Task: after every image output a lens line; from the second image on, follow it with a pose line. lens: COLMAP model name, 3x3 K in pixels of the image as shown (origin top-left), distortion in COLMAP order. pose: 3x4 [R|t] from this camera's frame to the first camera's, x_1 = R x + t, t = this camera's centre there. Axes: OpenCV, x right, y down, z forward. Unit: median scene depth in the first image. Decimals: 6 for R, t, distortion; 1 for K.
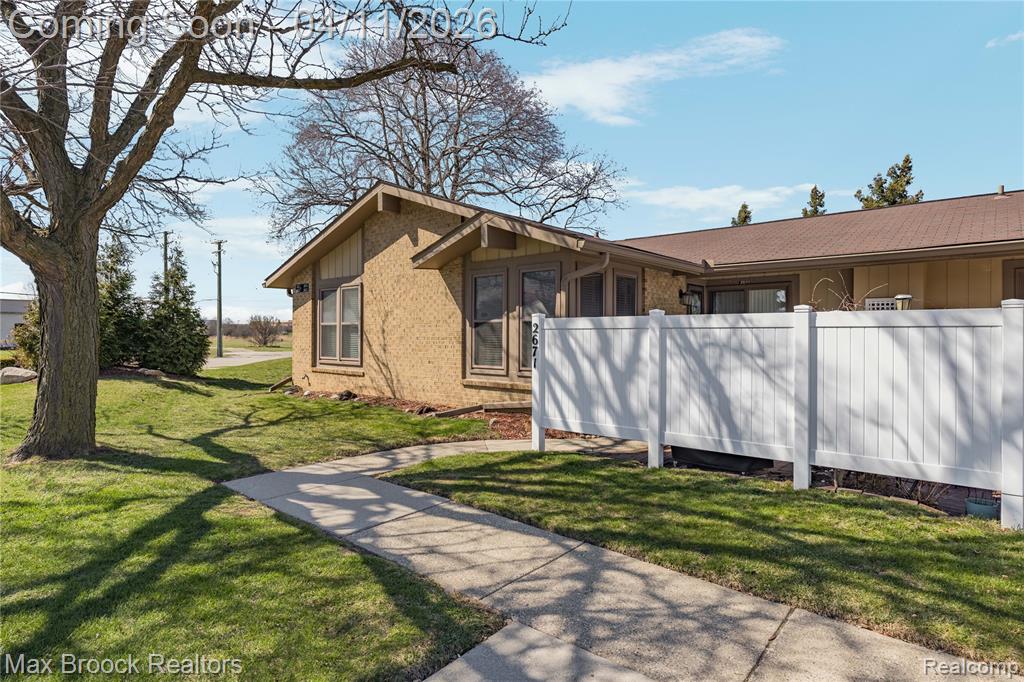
lens RADIAL K [[581.5, 0, 512.2], [0, 581.5, 337.3], [0, 0, 1]] dist [0.003850, 0.000808]
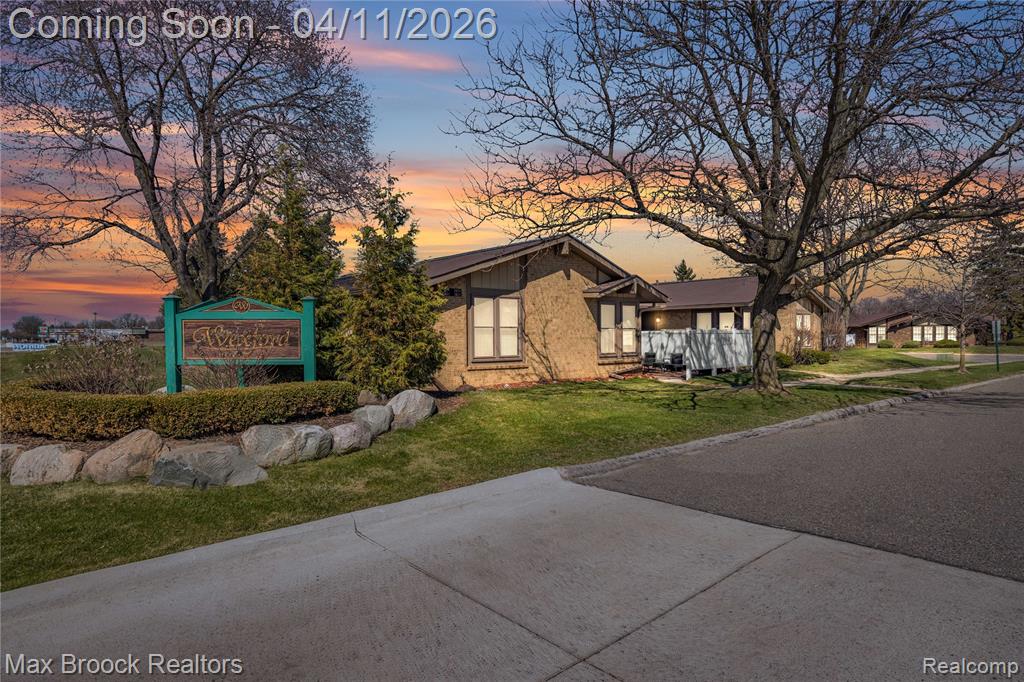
lens RADIAL K [[581.5, 0, 512.3], [0, 581.5, 341.5], [0, 0, 1]] dist [0.003850, 0.000808]
pose [[0.107572, -0.003353, 0.994192, -1.674705], [0.011081, 0.999936, 0.002173, 0.004792], [-0.994136, 0.010783, 0.107602, 0.940601]]
